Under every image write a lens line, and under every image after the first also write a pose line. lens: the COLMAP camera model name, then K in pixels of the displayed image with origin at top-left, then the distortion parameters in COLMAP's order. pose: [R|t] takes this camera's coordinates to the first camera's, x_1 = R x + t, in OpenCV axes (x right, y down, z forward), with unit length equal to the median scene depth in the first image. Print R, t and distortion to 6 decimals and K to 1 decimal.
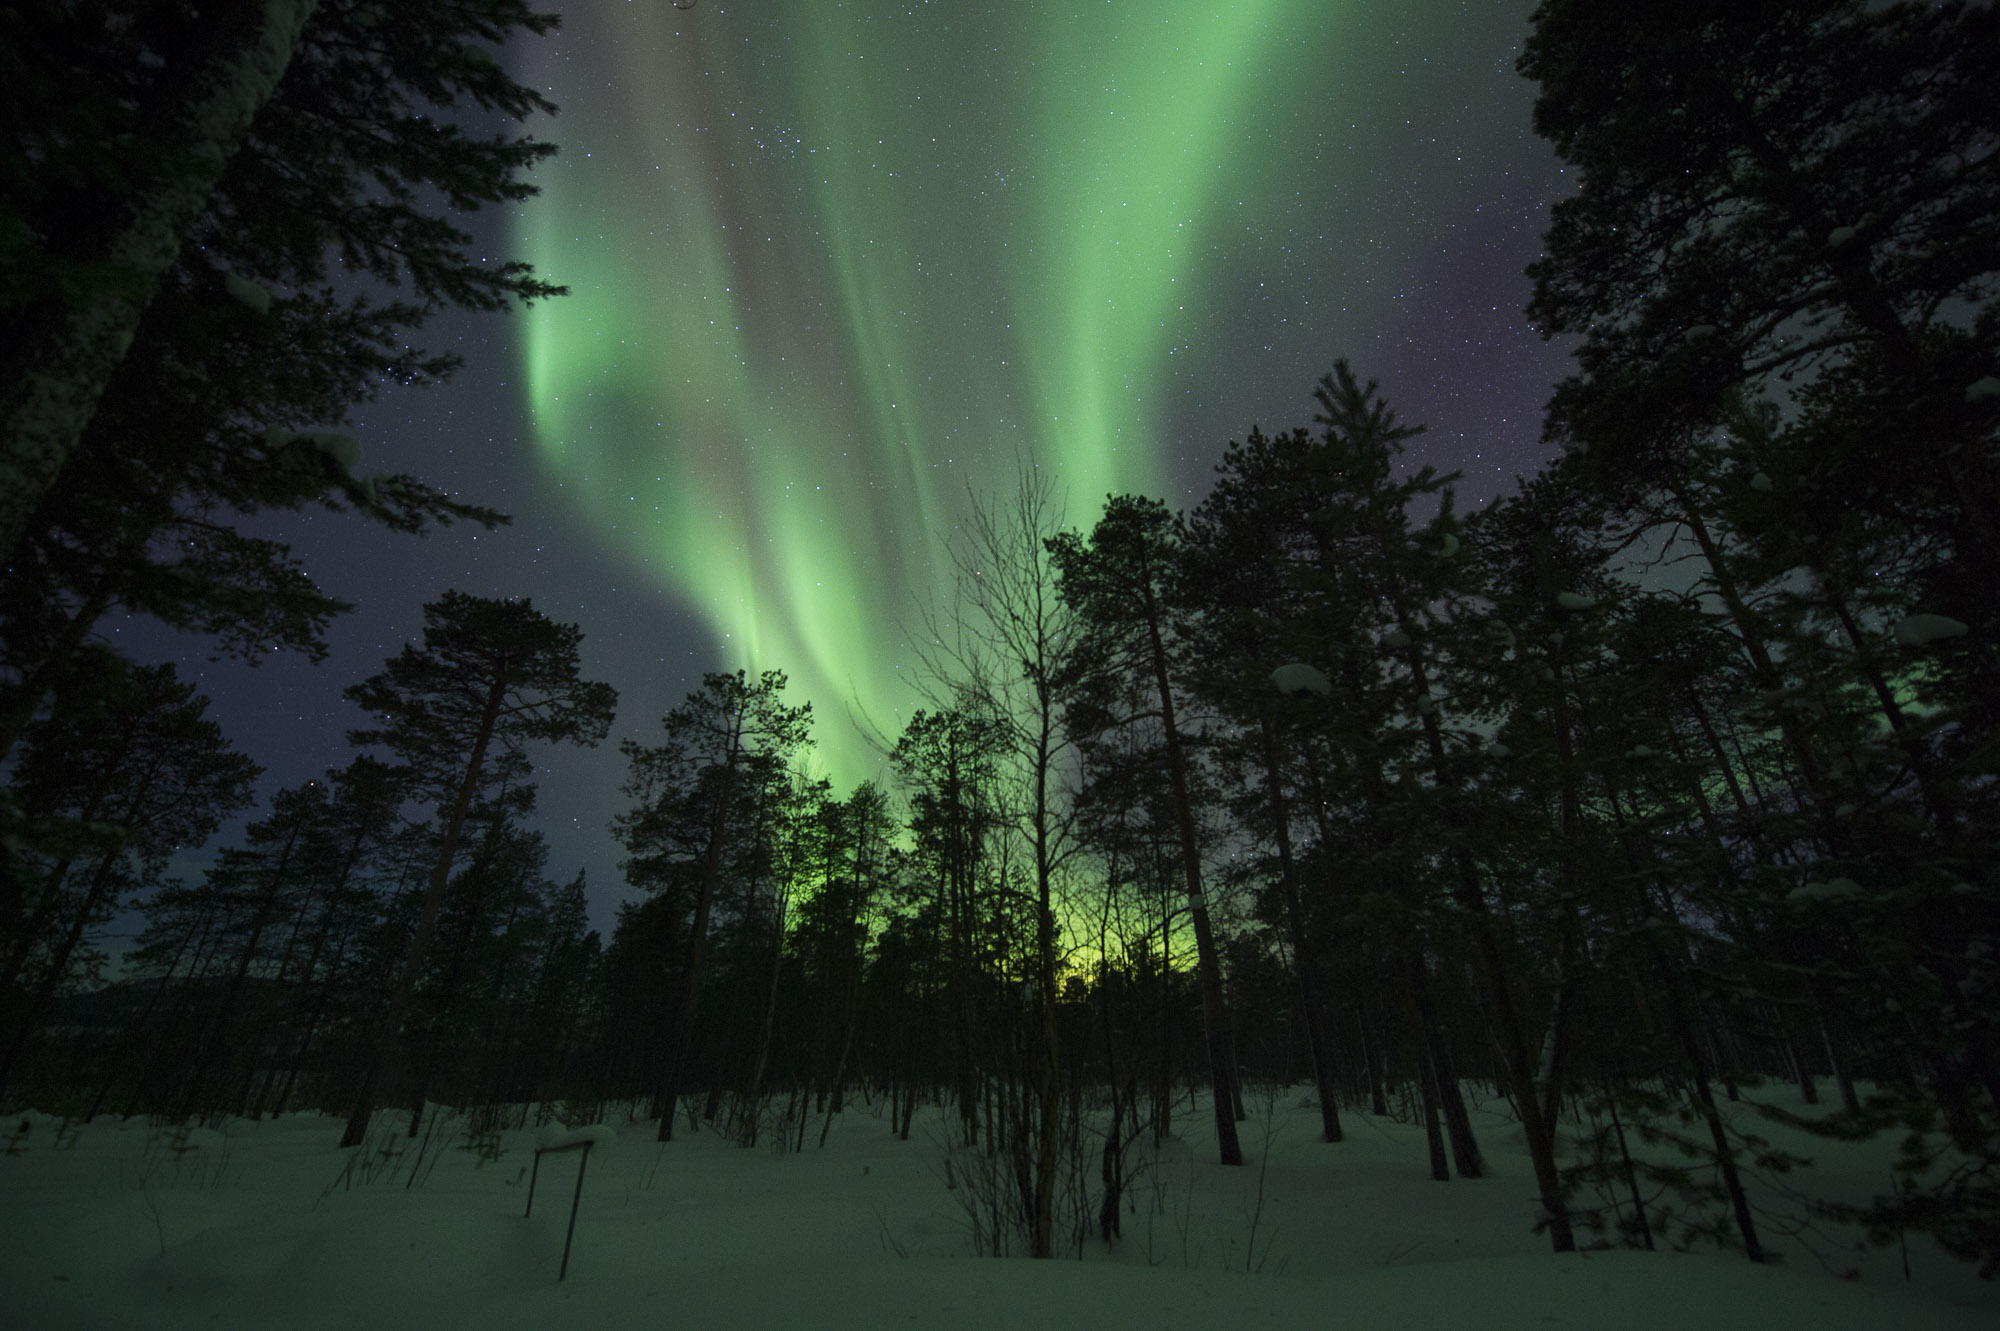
lens RADIAL K [[816.0, 0, 1000.0], [0, 816.0, 665.5], [0, 0, 1]] dist [-0.017258, -0.000499]
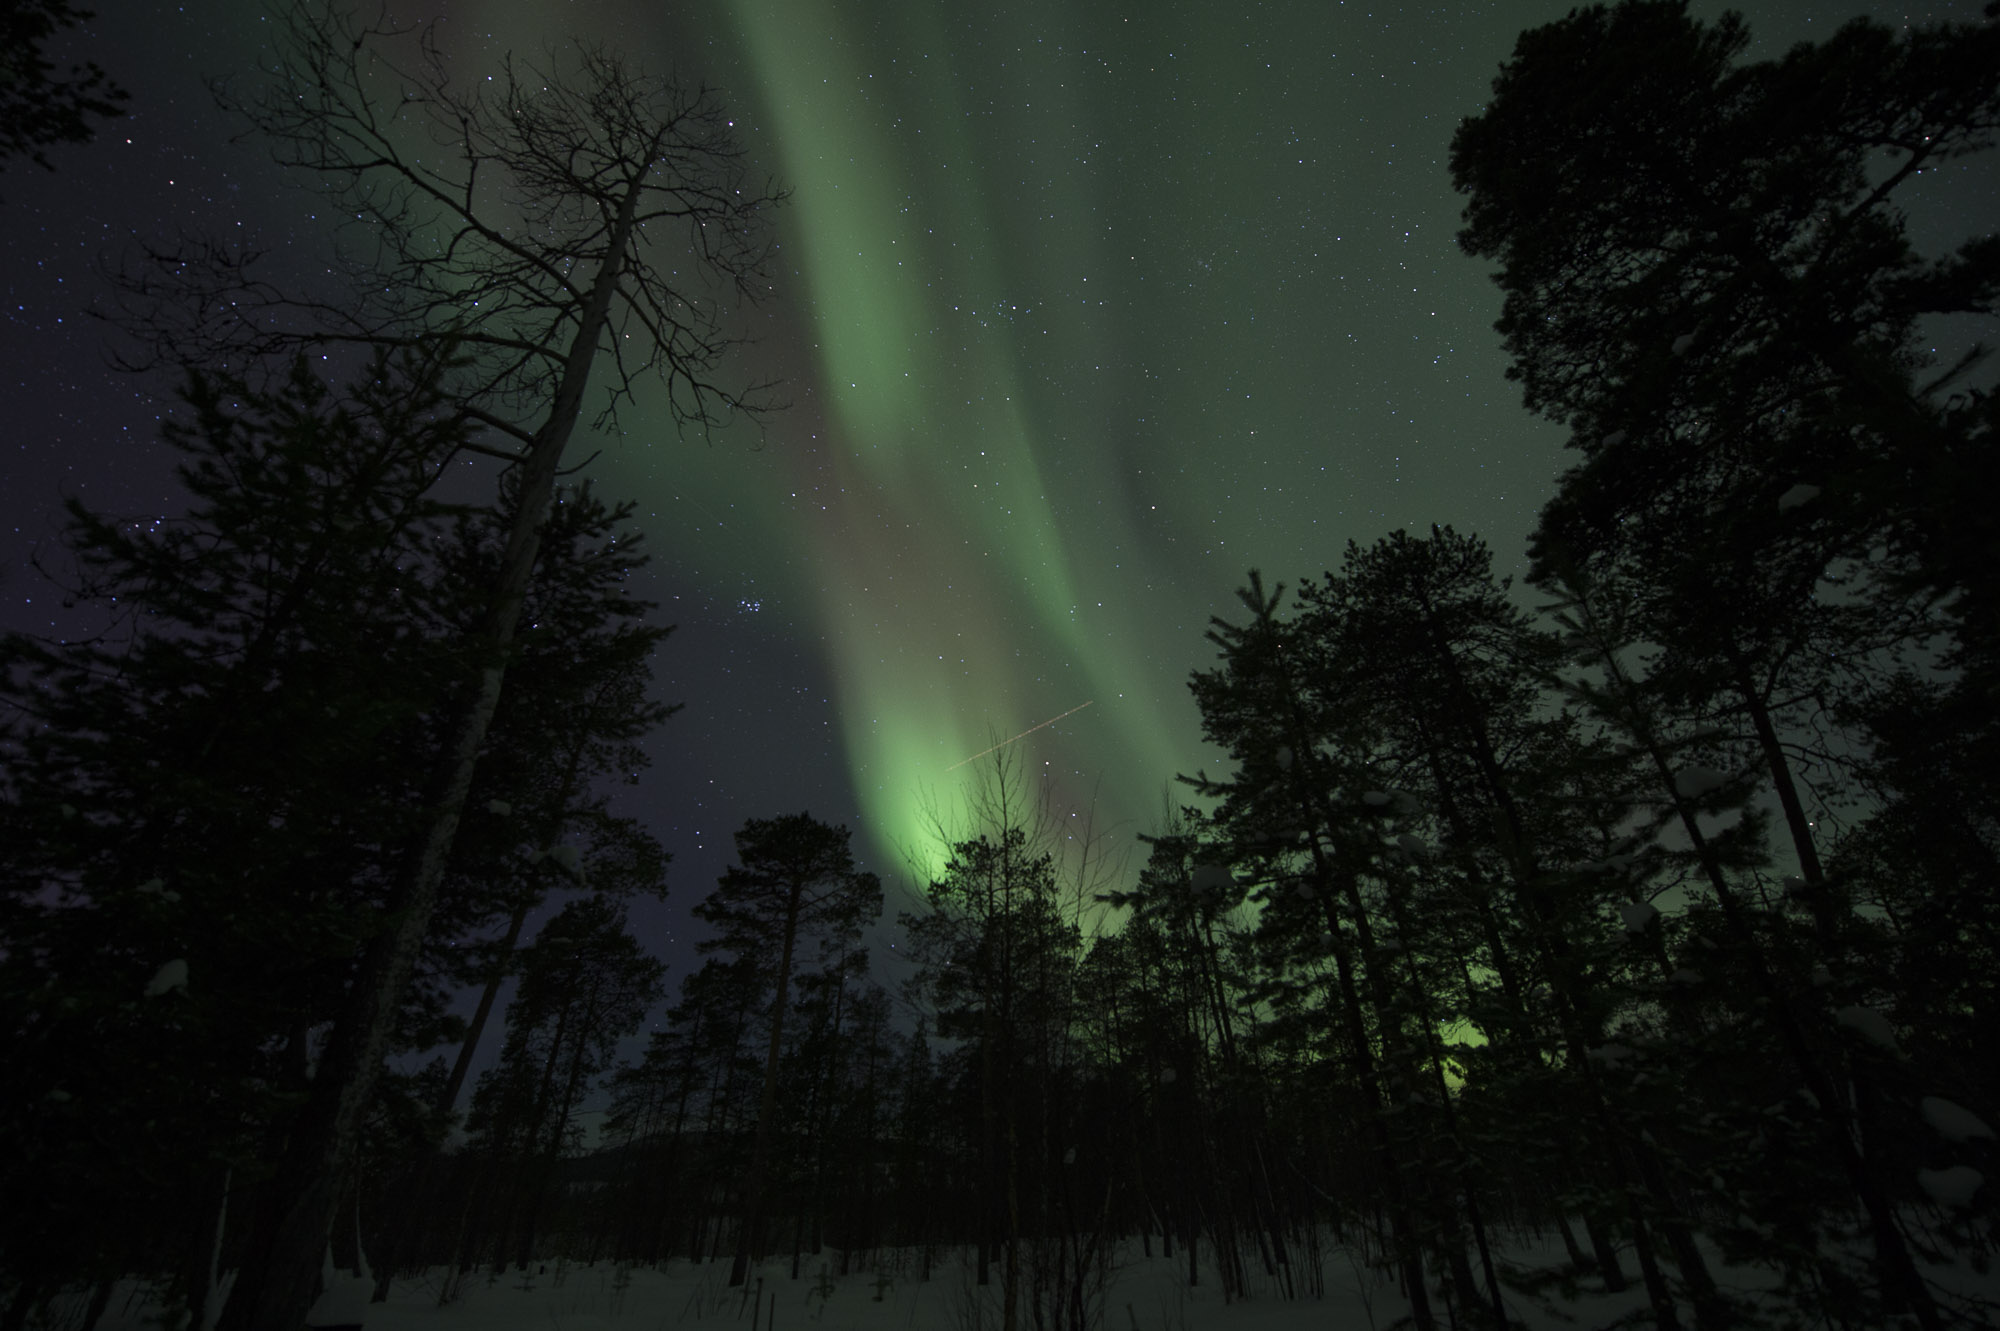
lens RADIAL K [[816.0, 0, 1000.0], [0, 816.0, 665.5], [0, 0, 1]] dist [-0.017258, -0.000499]
pose [[0.915105, -0.232527, -0.329415, 0.111650], [0.188711, 0.968955, -0.159730, -0.031518], [0.356329, 0.084005, 0.930576, -0.054886]]
